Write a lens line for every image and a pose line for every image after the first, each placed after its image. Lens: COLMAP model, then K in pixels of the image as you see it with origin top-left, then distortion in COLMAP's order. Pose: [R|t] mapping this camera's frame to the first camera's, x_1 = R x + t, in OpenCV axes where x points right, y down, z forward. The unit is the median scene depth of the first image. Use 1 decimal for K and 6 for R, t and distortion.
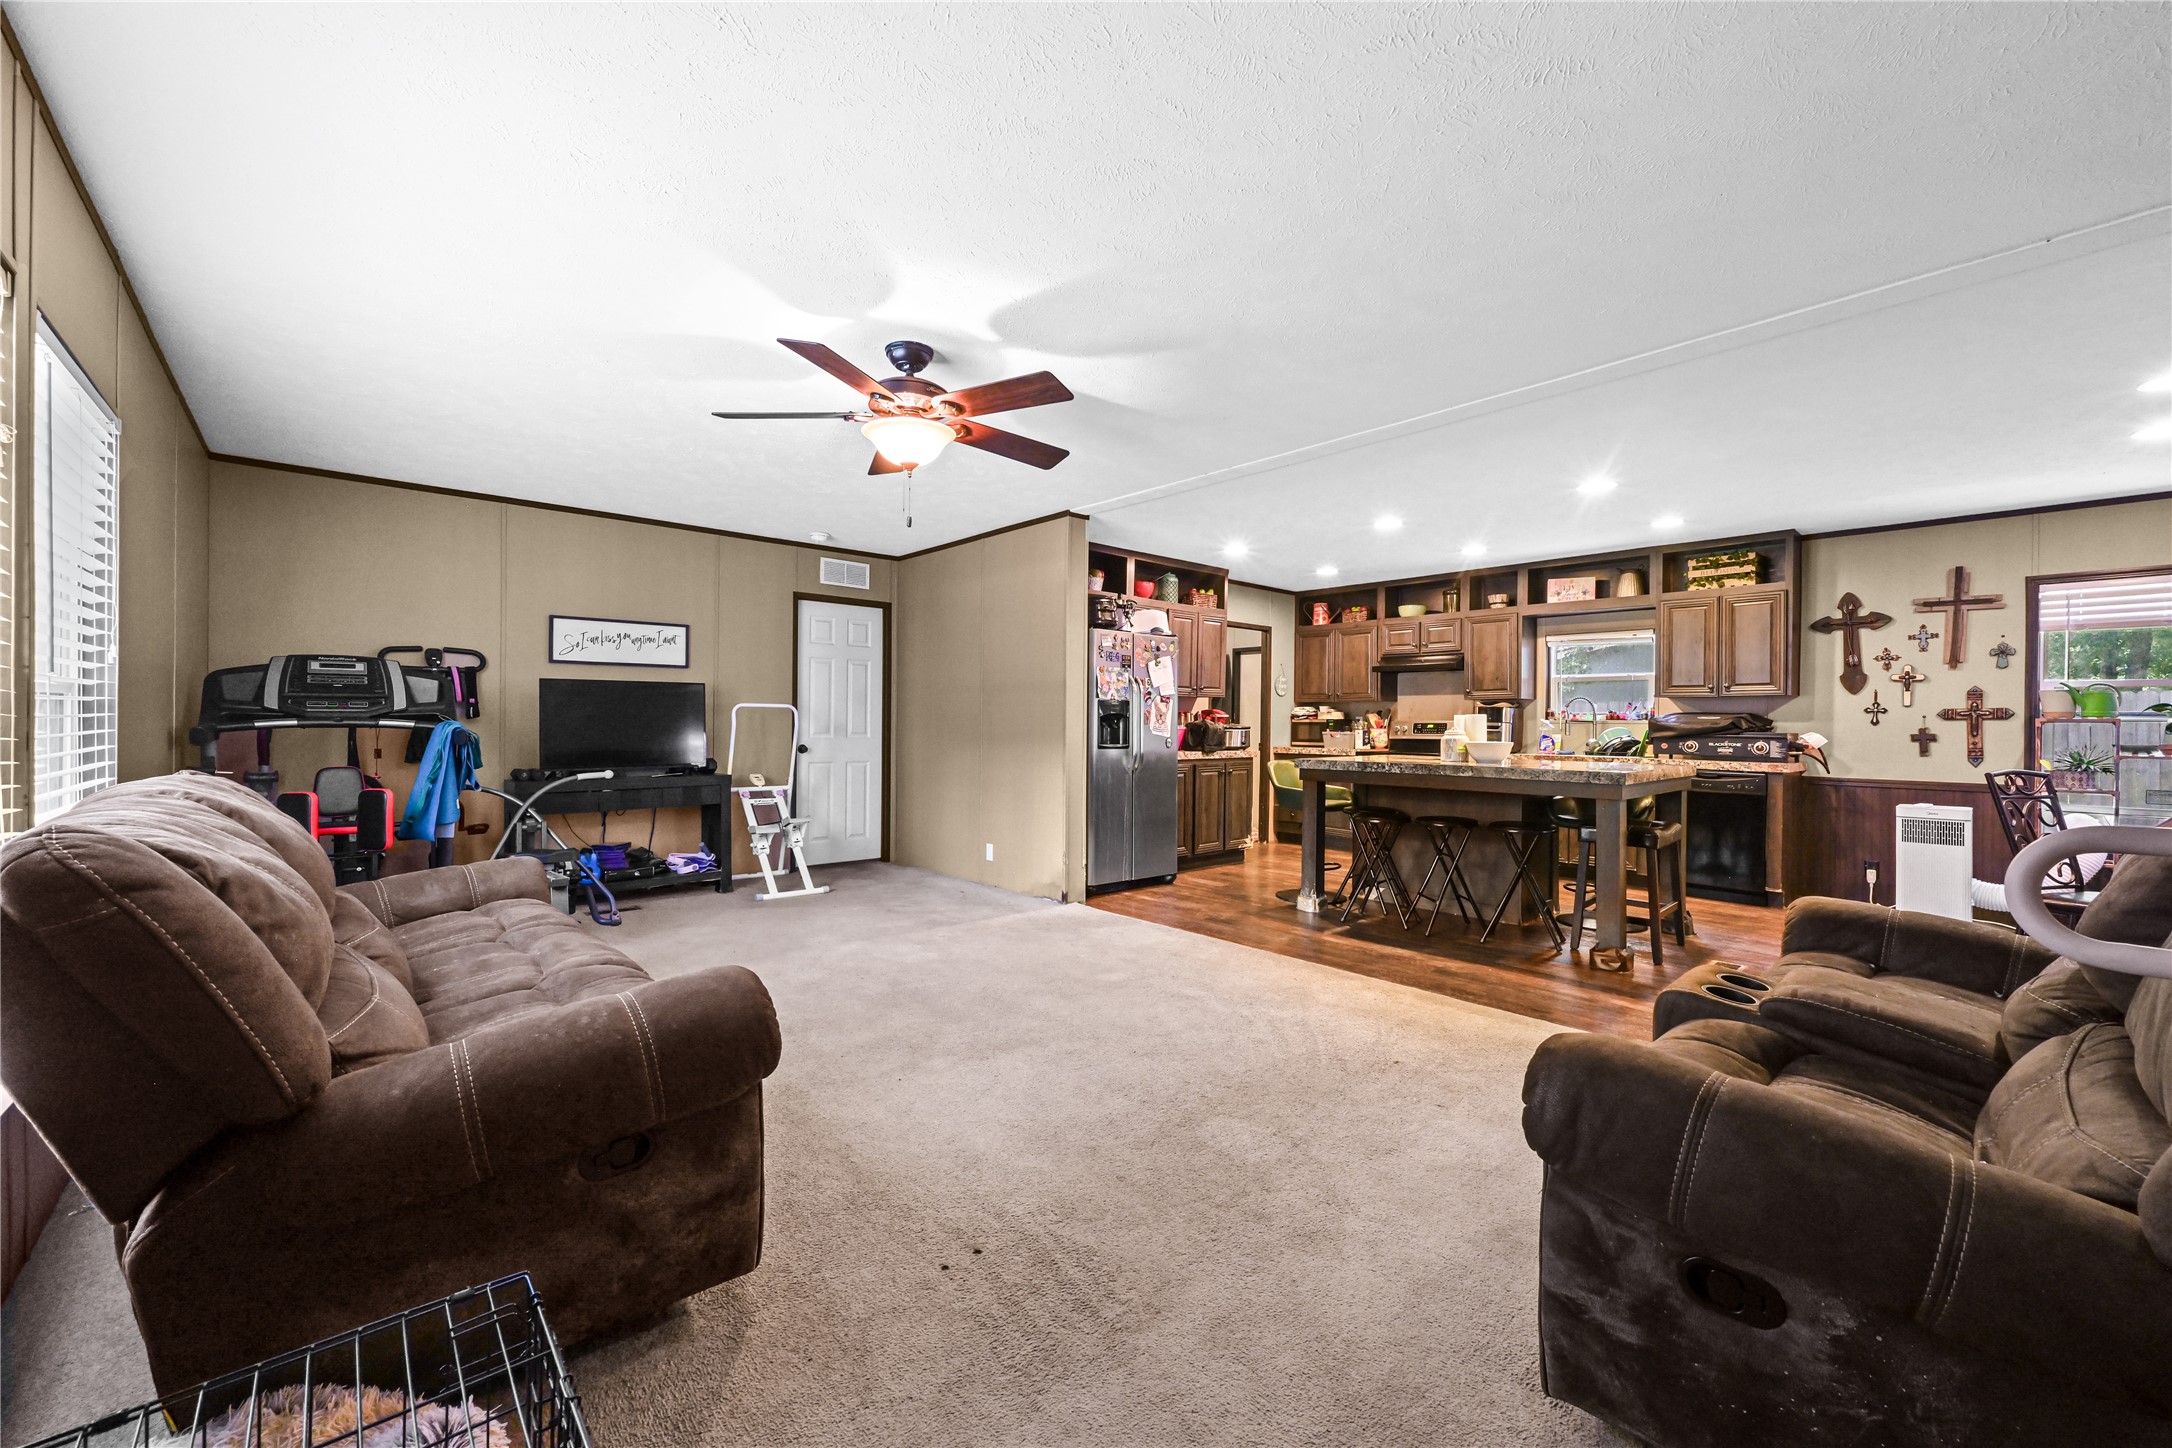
lens RADIAL K [[863.1, 0, 1086.0], [0, 863.1, 724.5], [0, 0, 1]] dist [0.001112, -0.000017]
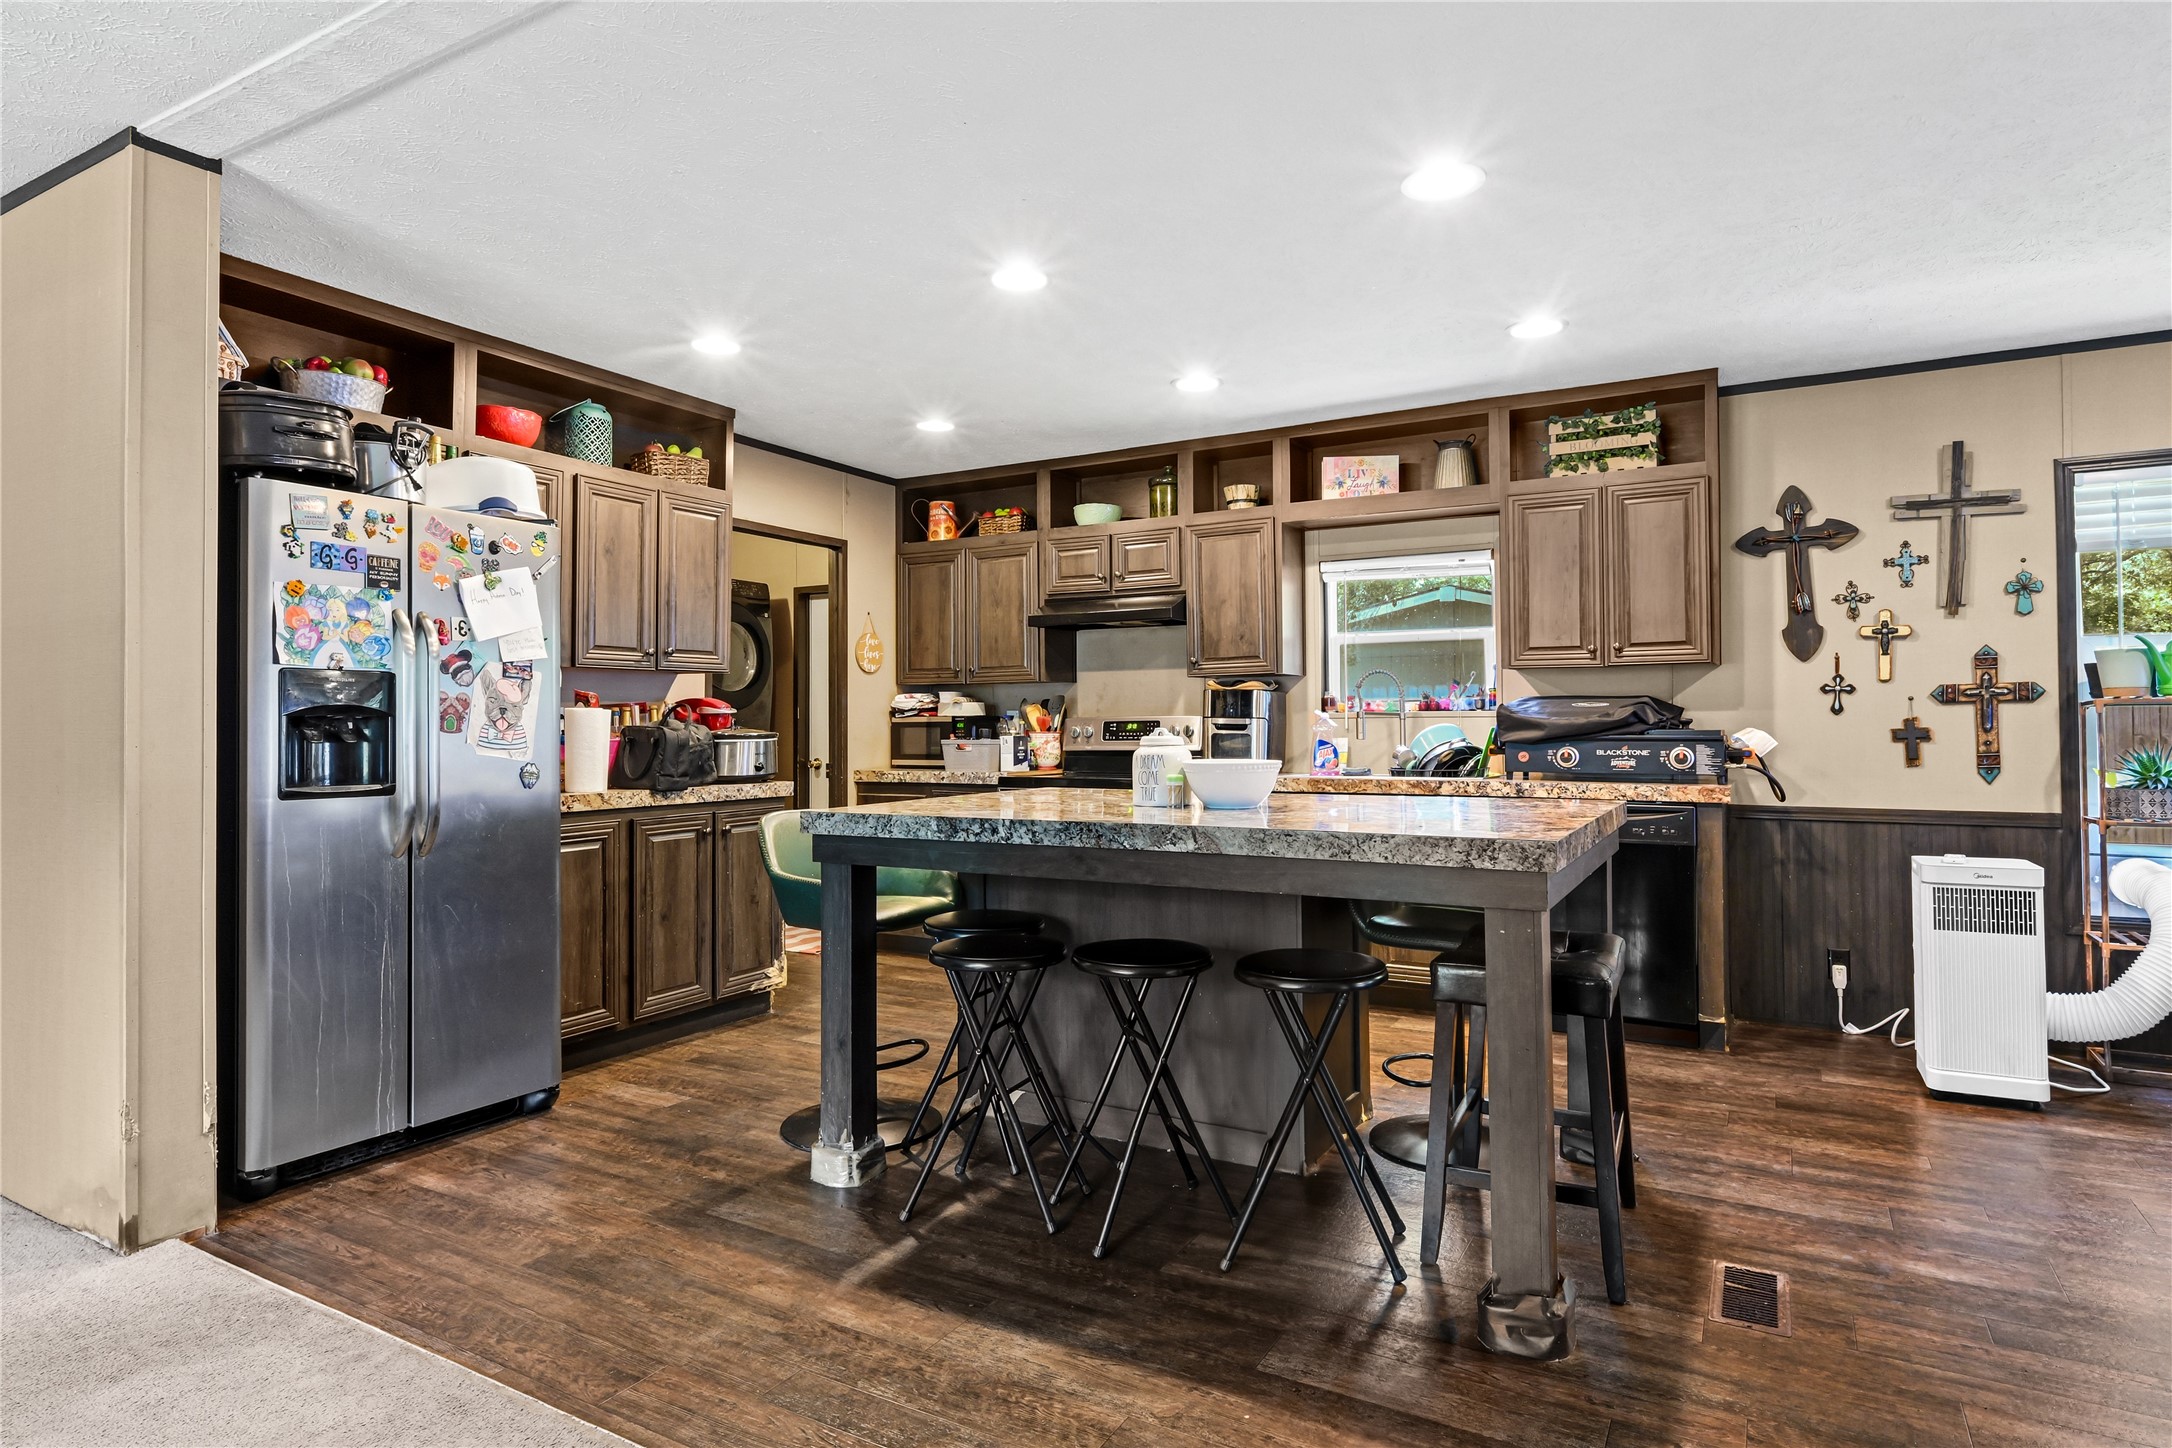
lens RADIAL K [[1197.0, 0, 1097.6], [0, 1197.0, 703.2], [0, 0, 1]] dist [0.006708, -0.000219]
pose [[0.946472, -0.007864, 0.322690, 0.177475], [0.014325, 0.999742, -0.017653, 0.000513], [-0.322468, 0.021331, 0.946340, 0.383230]]
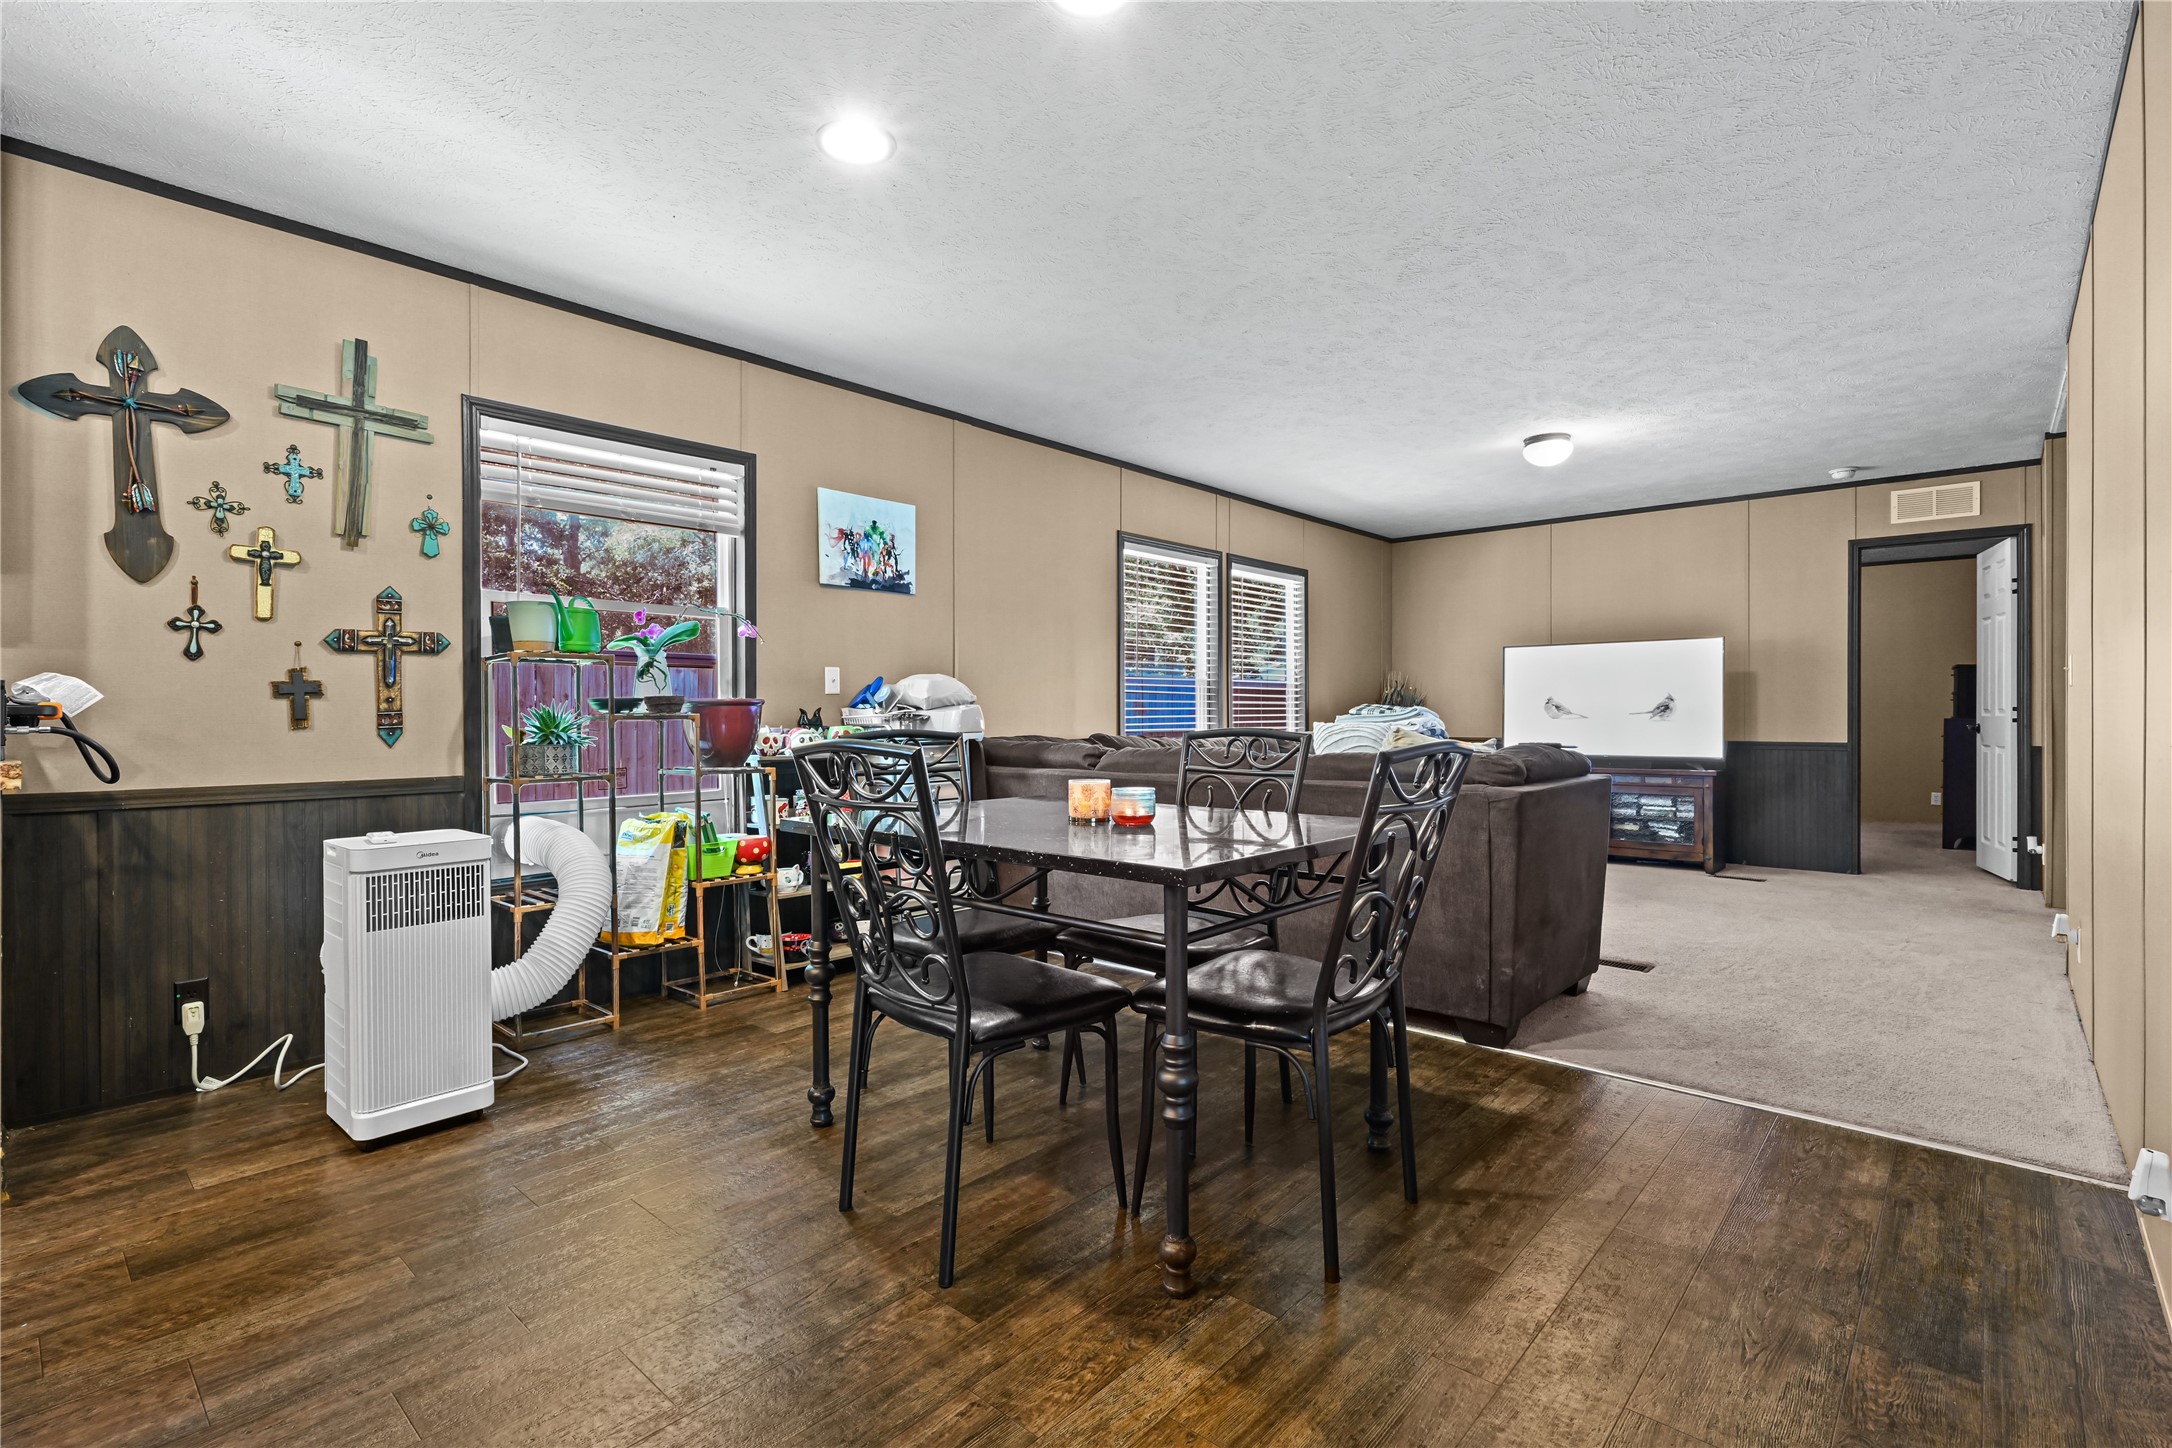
lens RADIAL K [[991.5, 0, 1078.5], [0, 991.5, 715.0], [0, 0, 1]] dist [0.003417, -0.001668]
pose [[-0.112274, -0.011158, 0.993615, 0.365401], [0.004279, 0.999922, 0.011713, 0.023081], [-0.993668, 0.005567, -0.112217, 0.599360]]
